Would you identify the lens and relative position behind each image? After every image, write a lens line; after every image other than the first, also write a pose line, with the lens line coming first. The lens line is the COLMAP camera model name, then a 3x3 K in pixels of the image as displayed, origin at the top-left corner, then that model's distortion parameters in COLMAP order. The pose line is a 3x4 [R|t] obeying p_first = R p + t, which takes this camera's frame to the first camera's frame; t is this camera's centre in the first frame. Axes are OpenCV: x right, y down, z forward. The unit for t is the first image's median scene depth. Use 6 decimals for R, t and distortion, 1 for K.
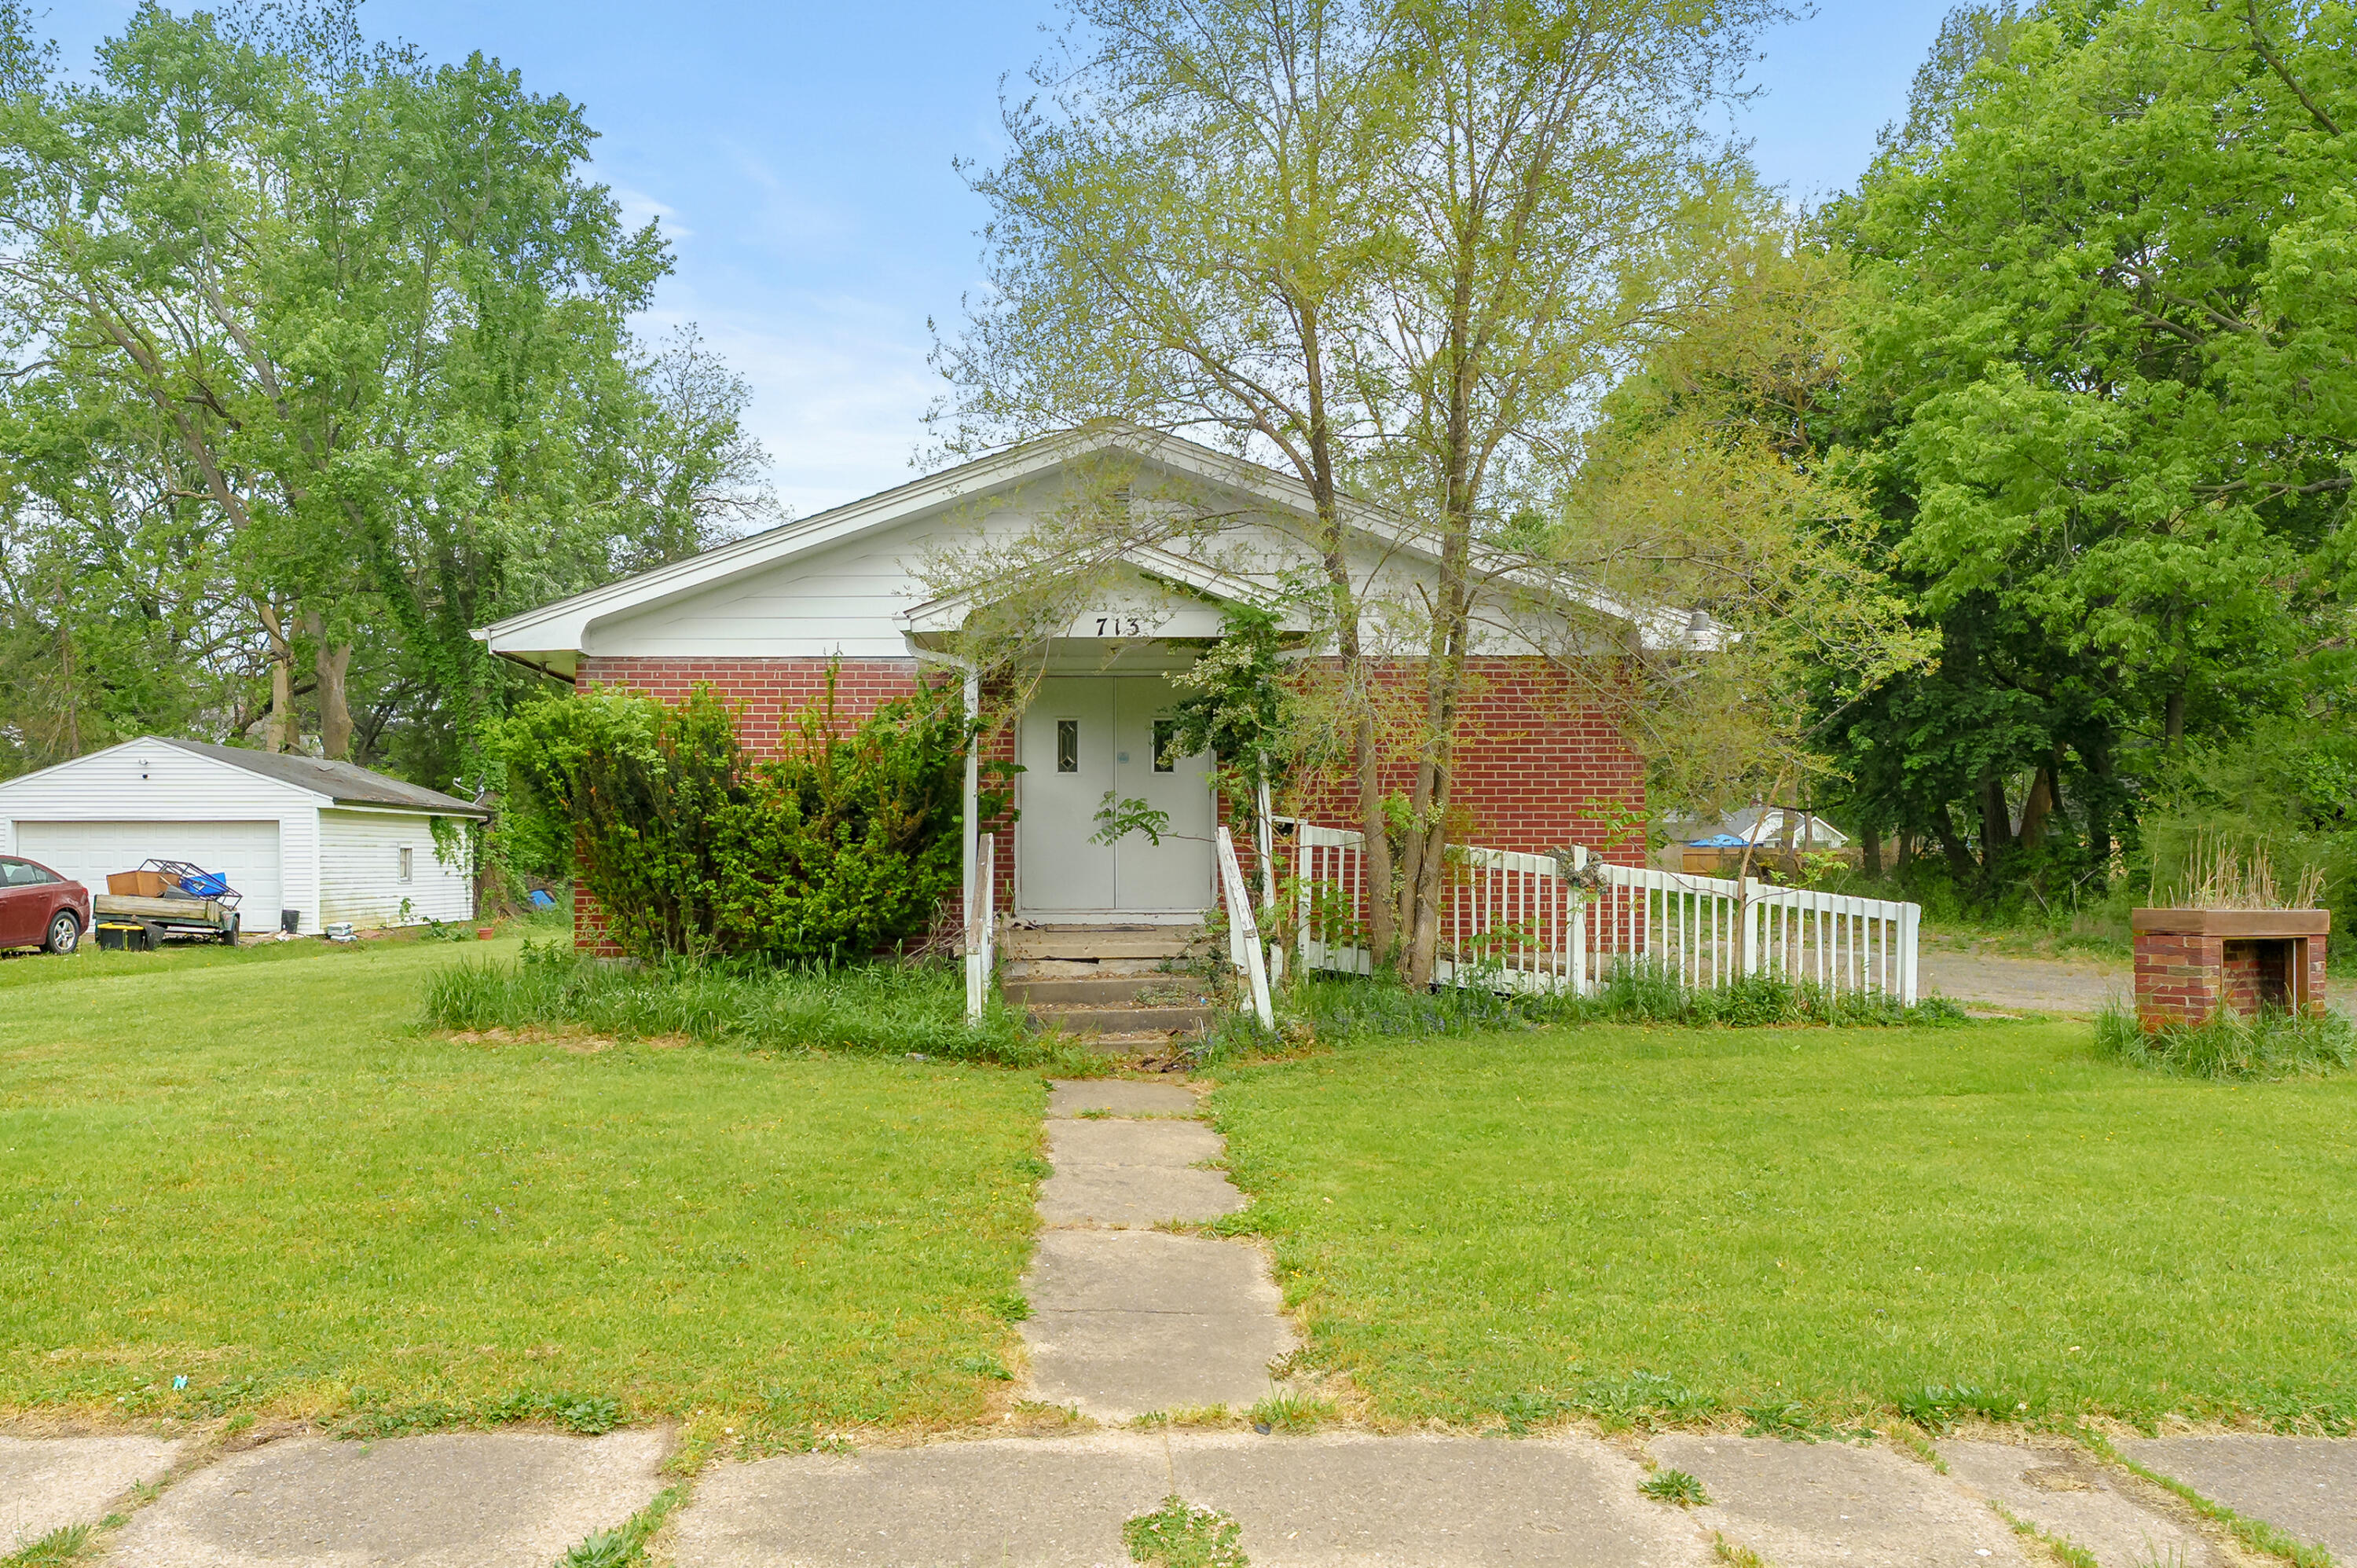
lens RADIAL K [[1468.8, 0, 1177.8], [0, 1468.8, 818.7], [0, 0, 1]] dist [0.001421, 0.000632]
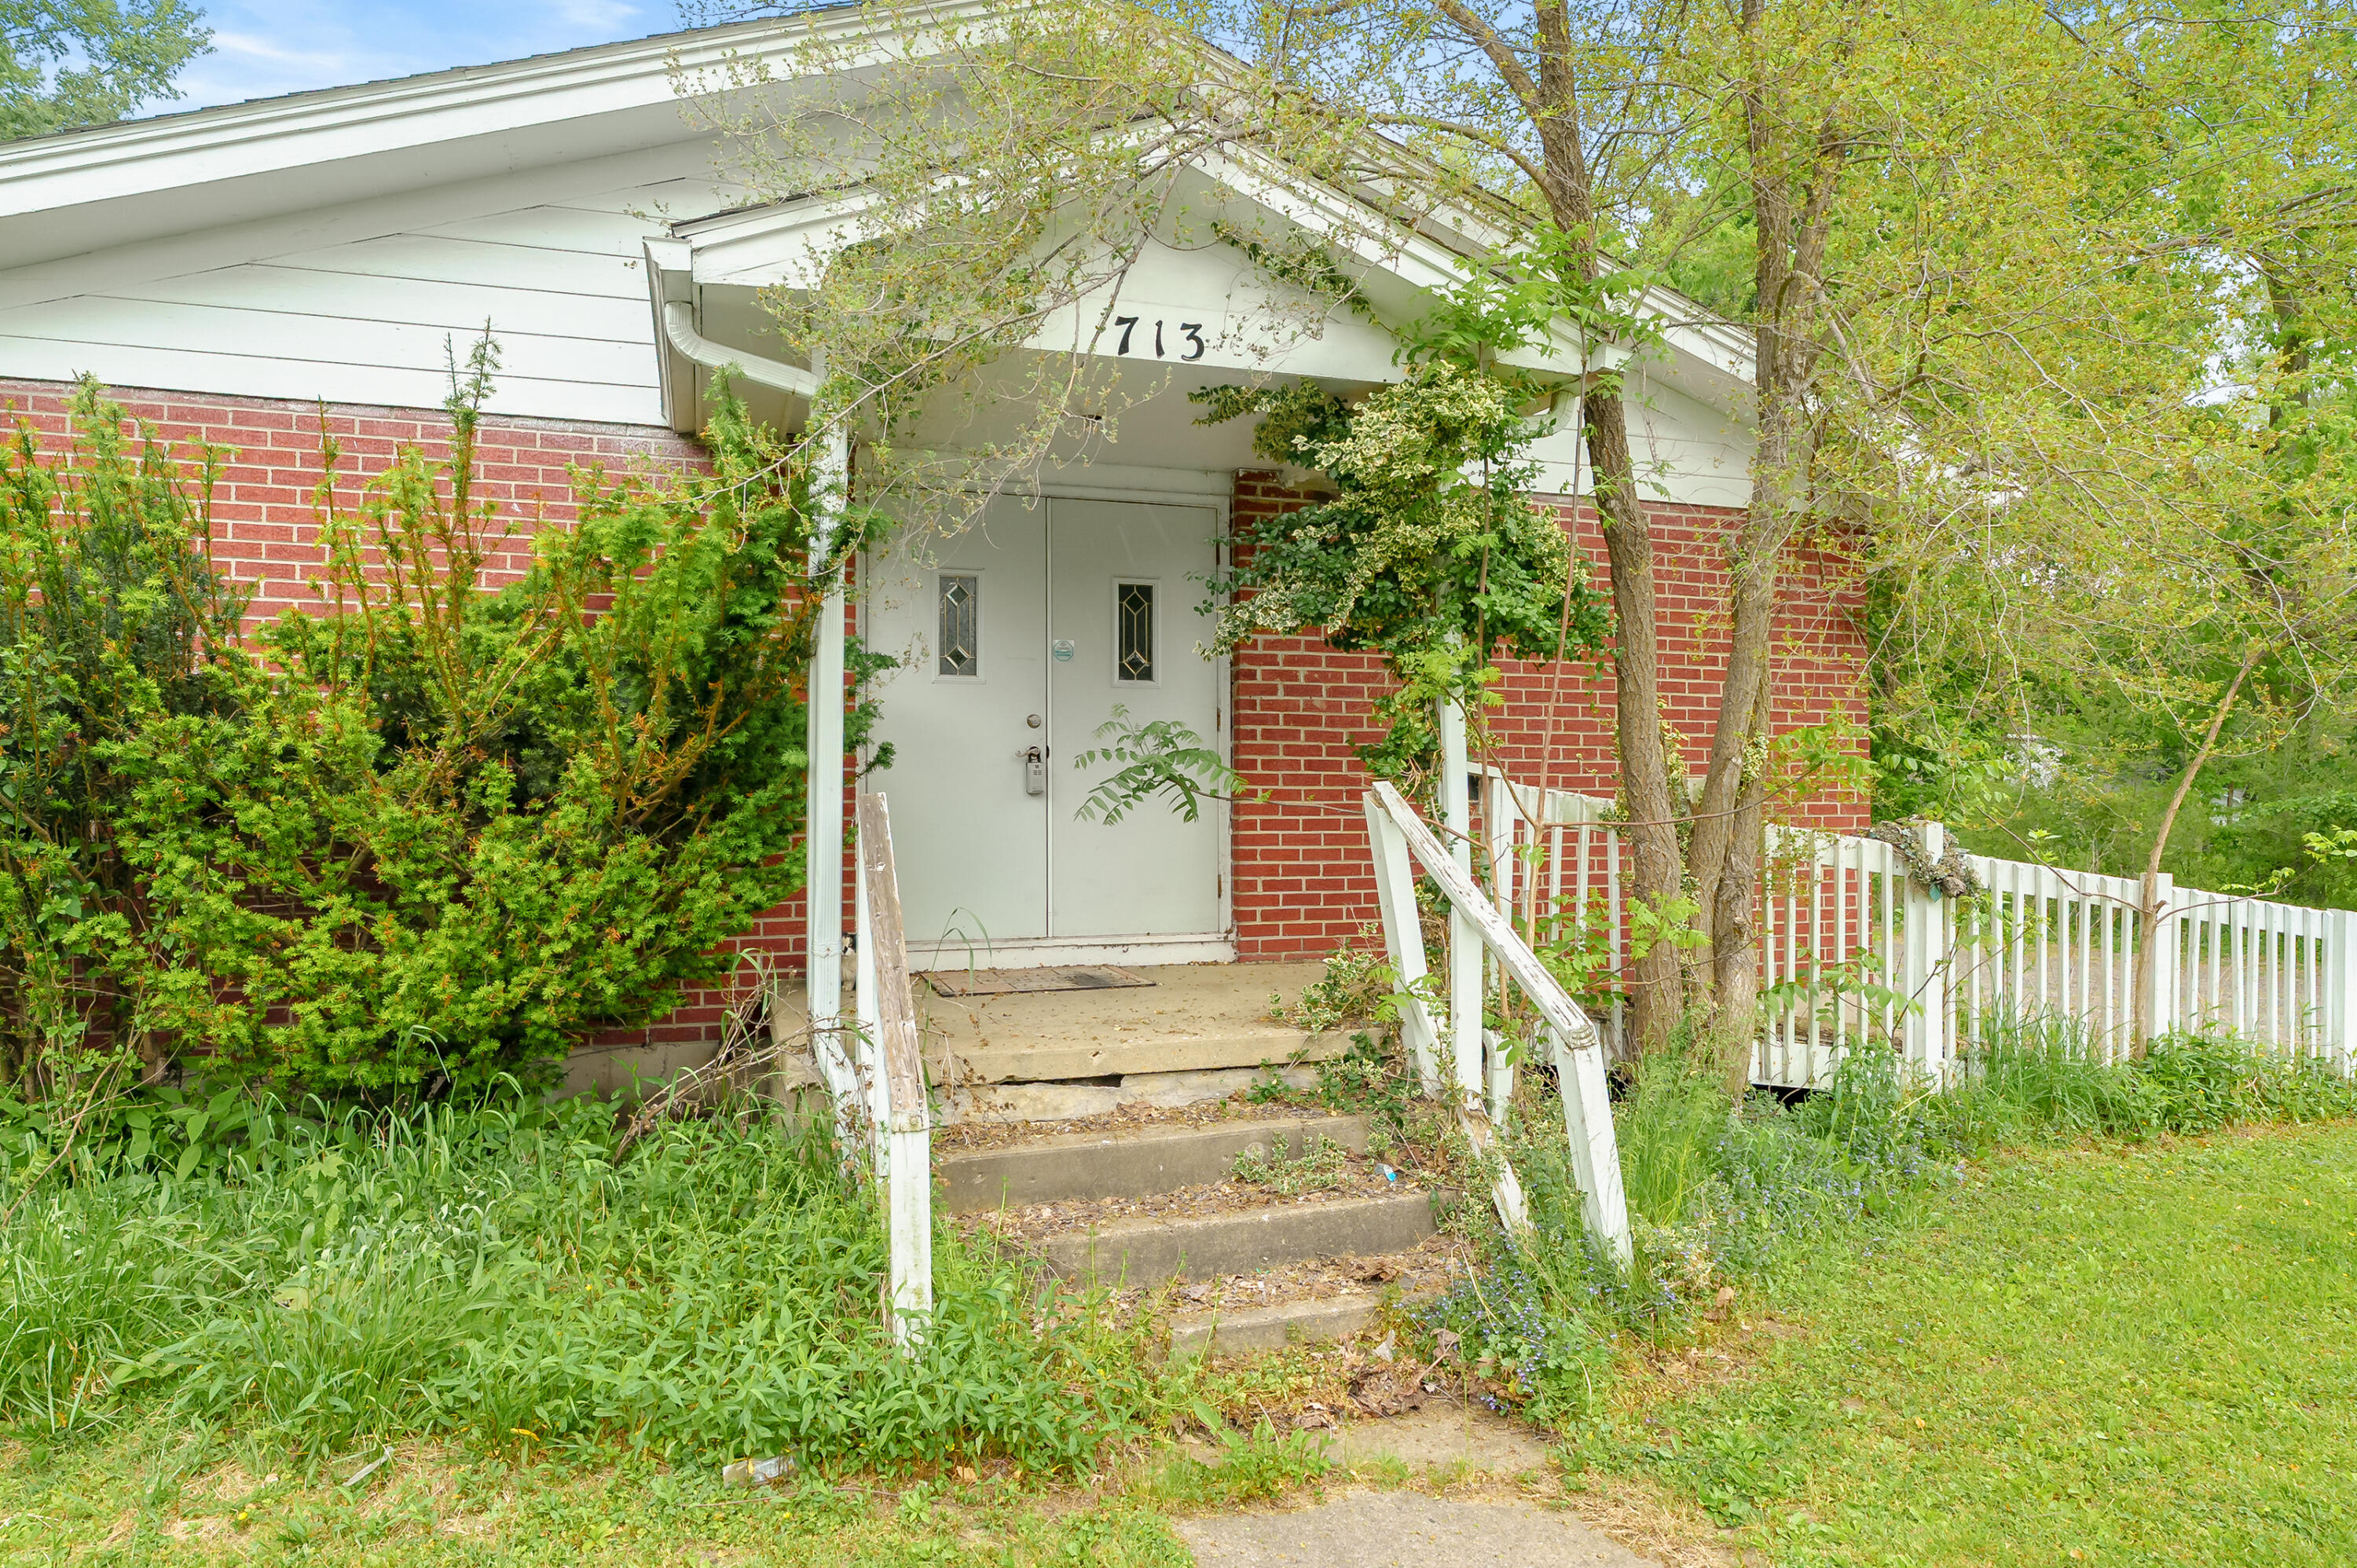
lens RADIAL K [[1381.5, 0, 1178.5], [0, 1381.5, 784.0], [0, 0, 1]] dist [-0.000722, -0.000859]
pose [[0.965812, 0.007131, 0.259147, -0.143819], [-0.007775, 0.999969, 0.001461, 0.006010], [-0.259129, -0.003426, 0.965837, 0.581092]]
